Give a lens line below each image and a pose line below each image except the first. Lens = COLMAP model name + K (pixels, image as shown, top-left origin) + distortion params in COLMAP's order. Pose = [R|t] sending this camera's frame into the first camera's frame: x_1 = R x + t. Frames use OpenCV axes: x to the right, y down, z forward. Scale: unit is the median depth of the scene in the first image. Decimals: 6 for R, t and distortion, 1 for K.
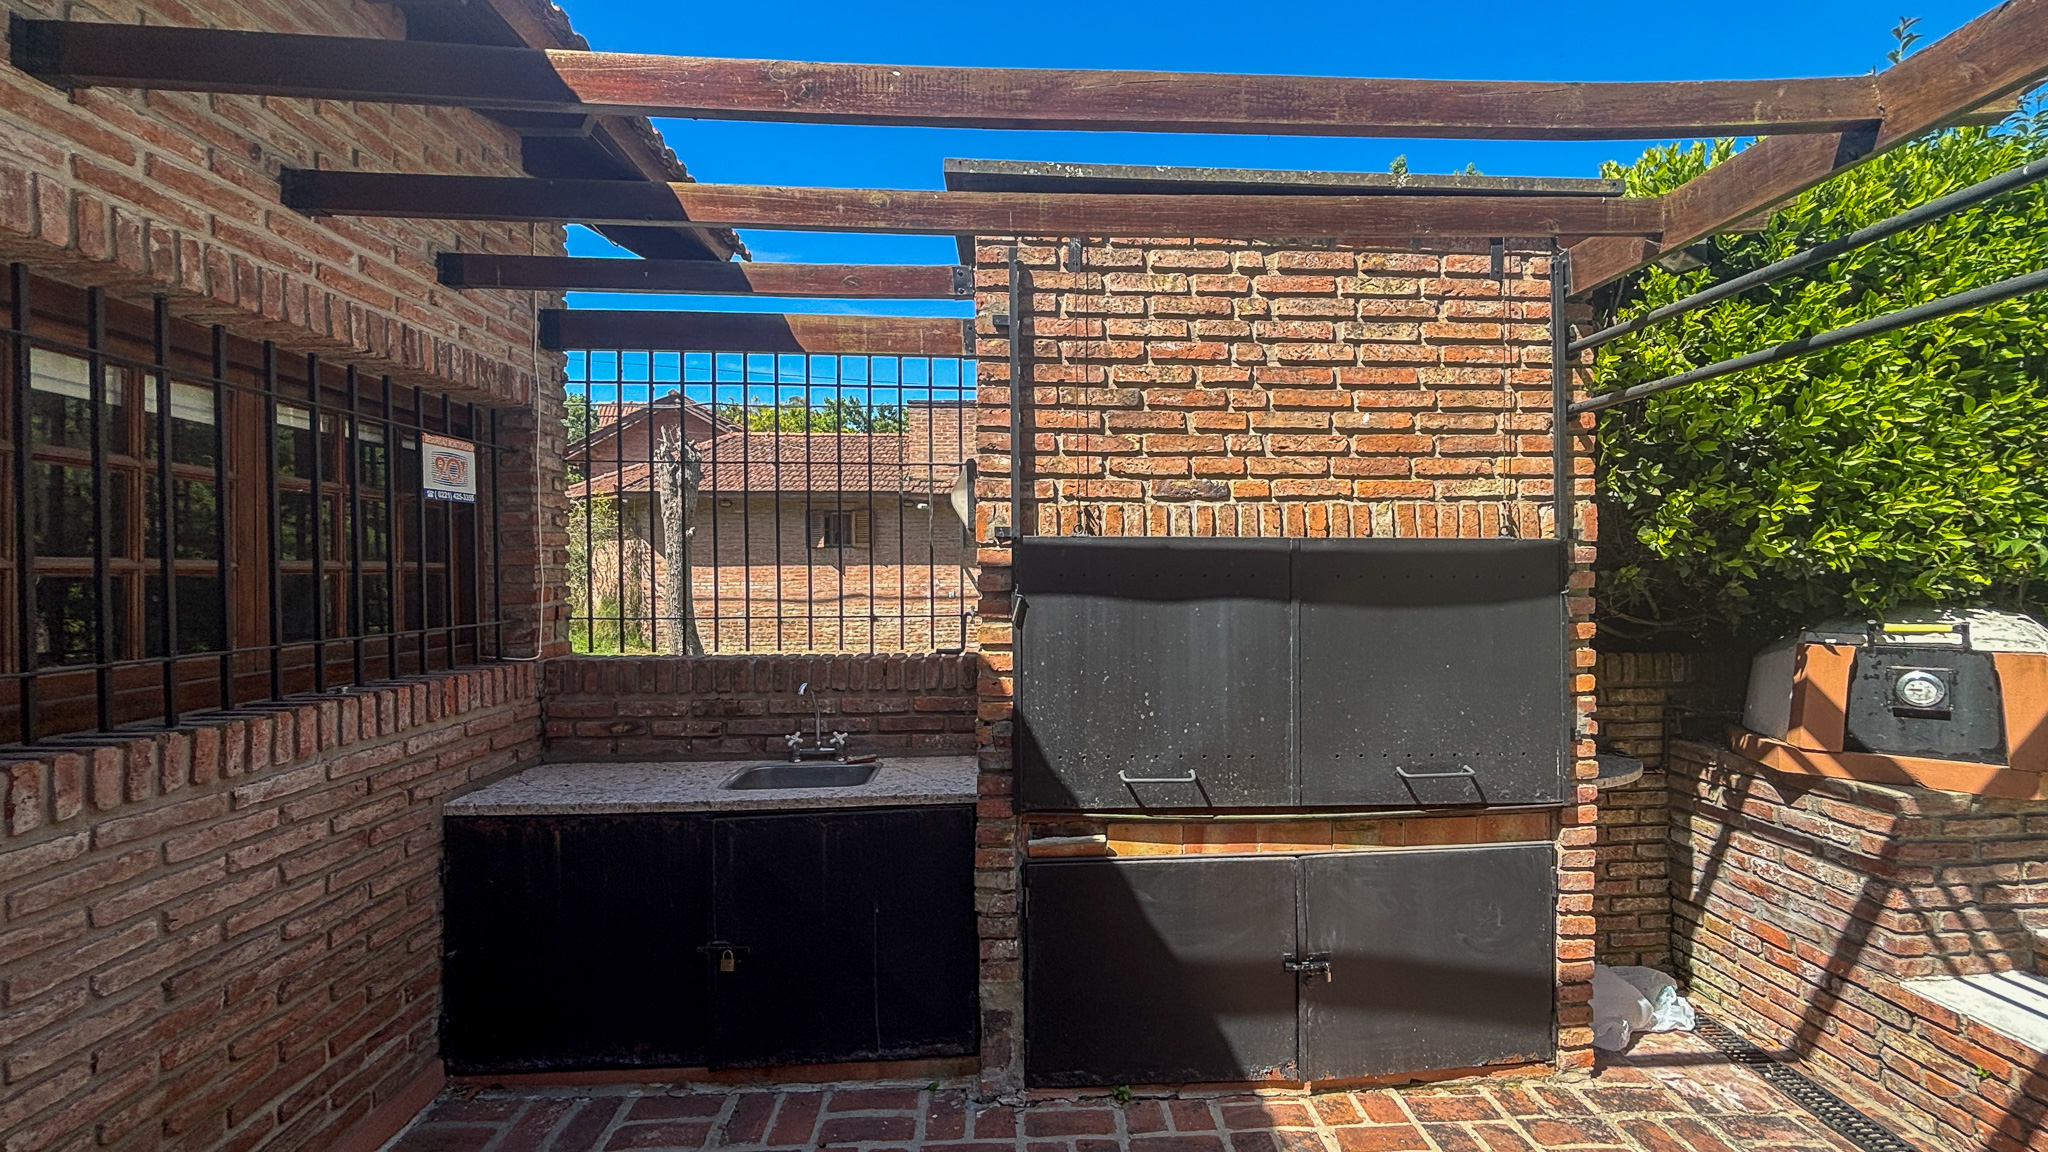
lens RADIAL K [[872.2, 0, 1019.4], [0, 872.2, 585.6], [0, 0, 1]] dist [-0.013517, 0.000515]
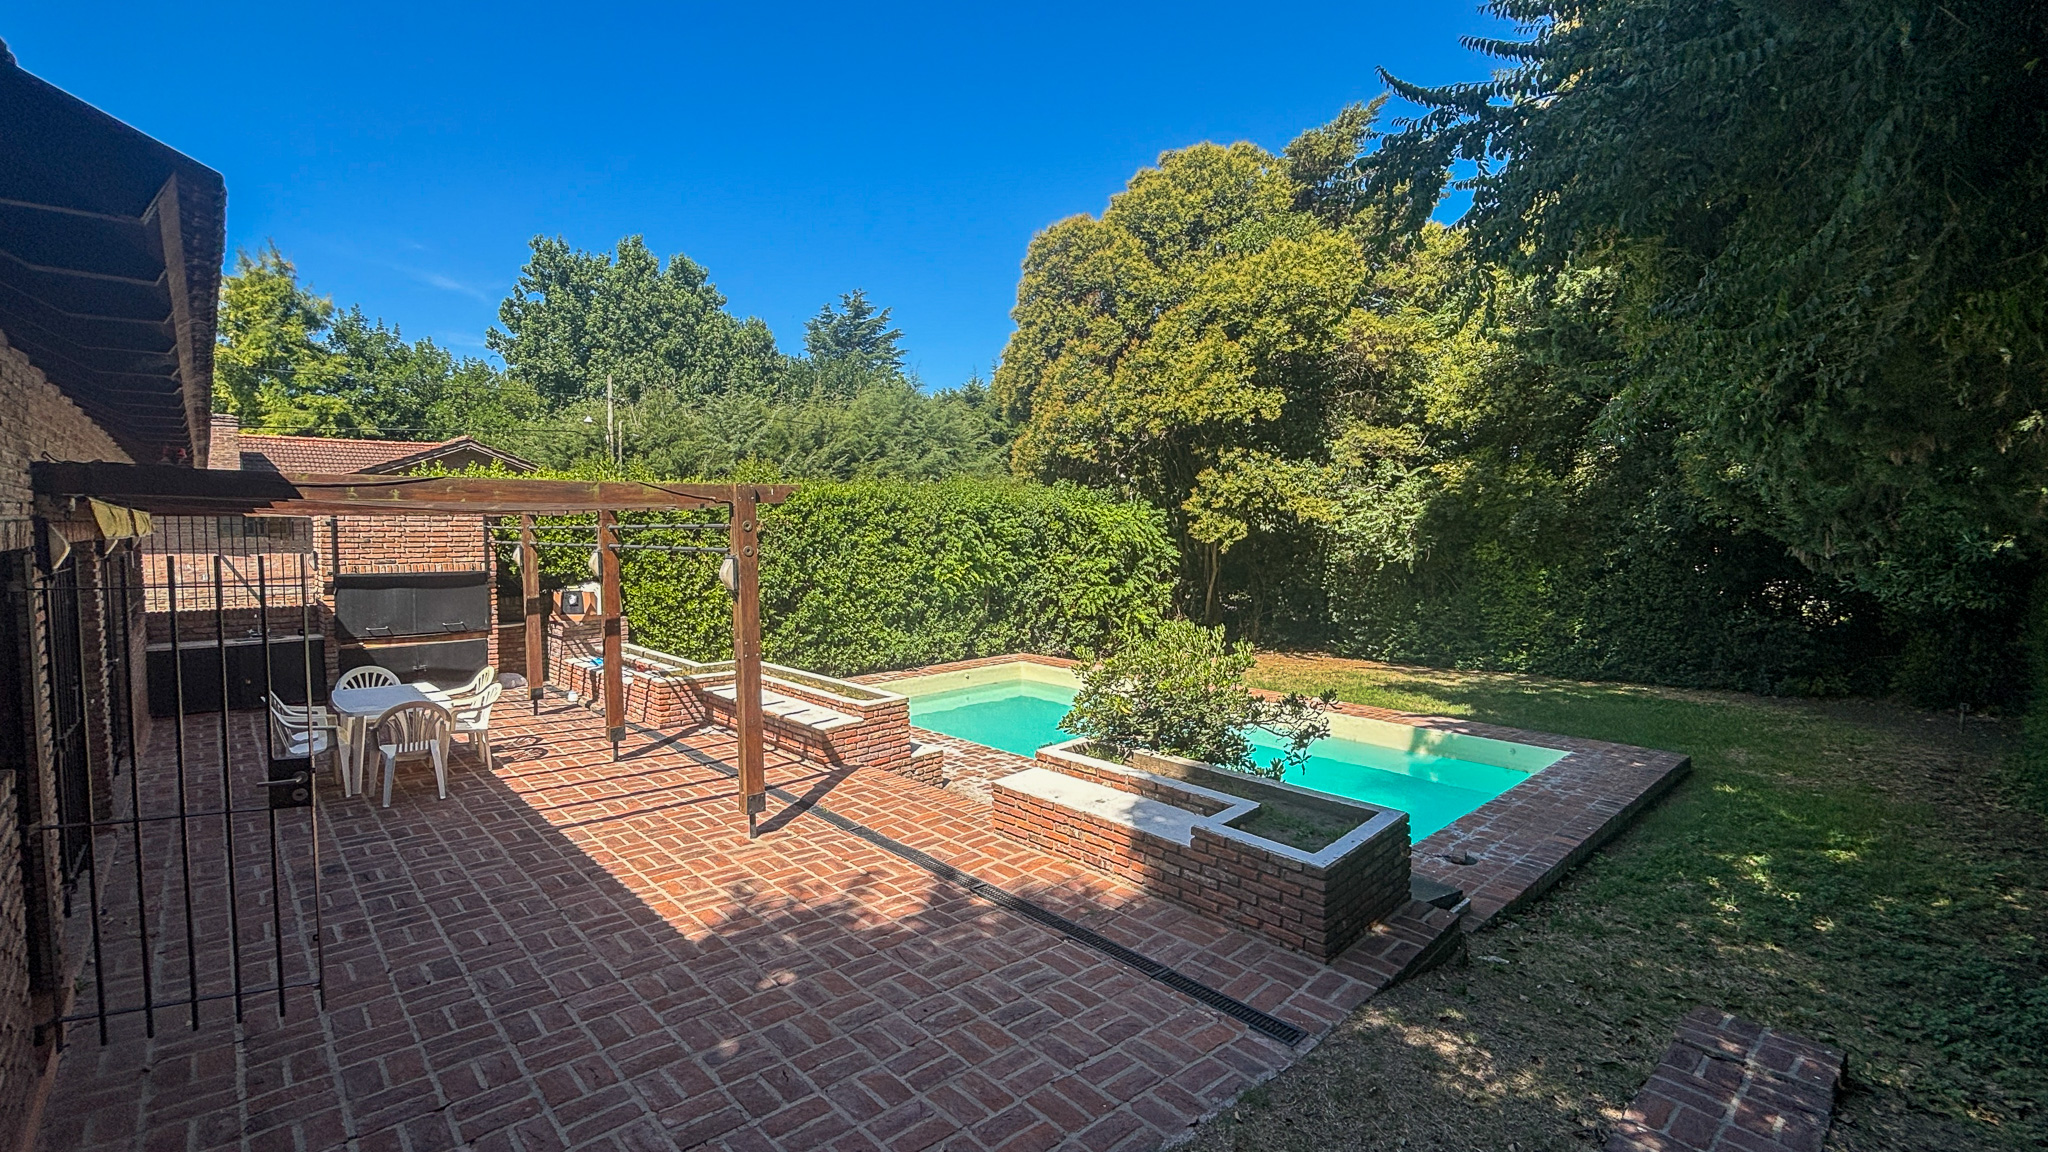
lens RADIAL K [[872.2, 0, 1028.8], [0, 872.2, 569.3], [0, 0, 1]] dist [-0.013517, 0.000515]
pose [[0.768297, -0.026246, 0.639555, -0.094627], [0.005733, 0.999401, 0.034127, -0.200717], [-0.640068, -0.022553, 0.767987, -4.285860]]
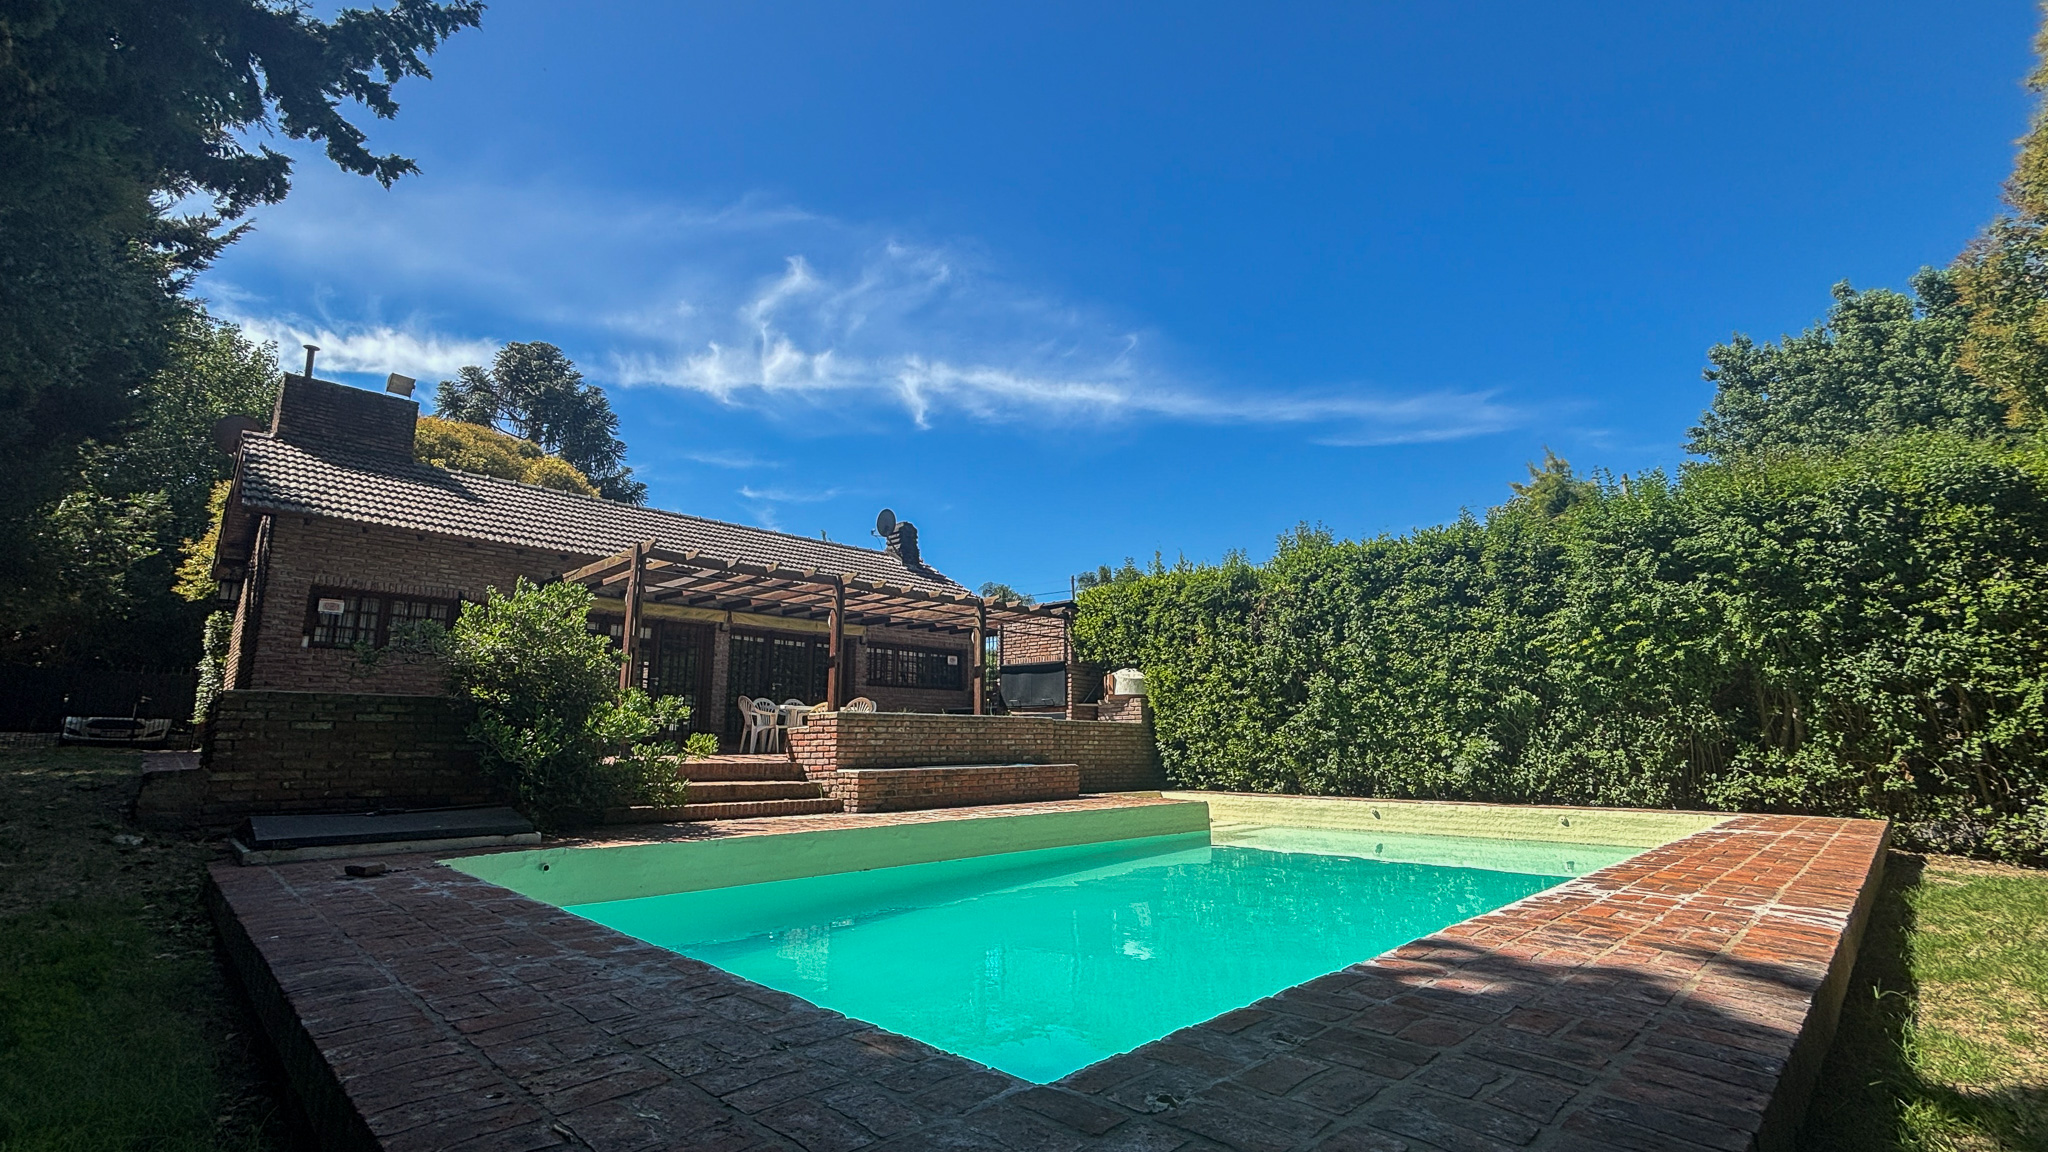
lens RADIAL K [[872.2, 0, 1016.9], [0, 872.2, 591.2], [0, 0, 1]] dist [-0.013517, 0.000515]
pose [[0.663258, -0.120174, -0.738679, 4.877032], [-0.007064, 0.985974, -0.166749, 0.477100], [0.748358, 0.115815, 0.653106, -3.193730]]
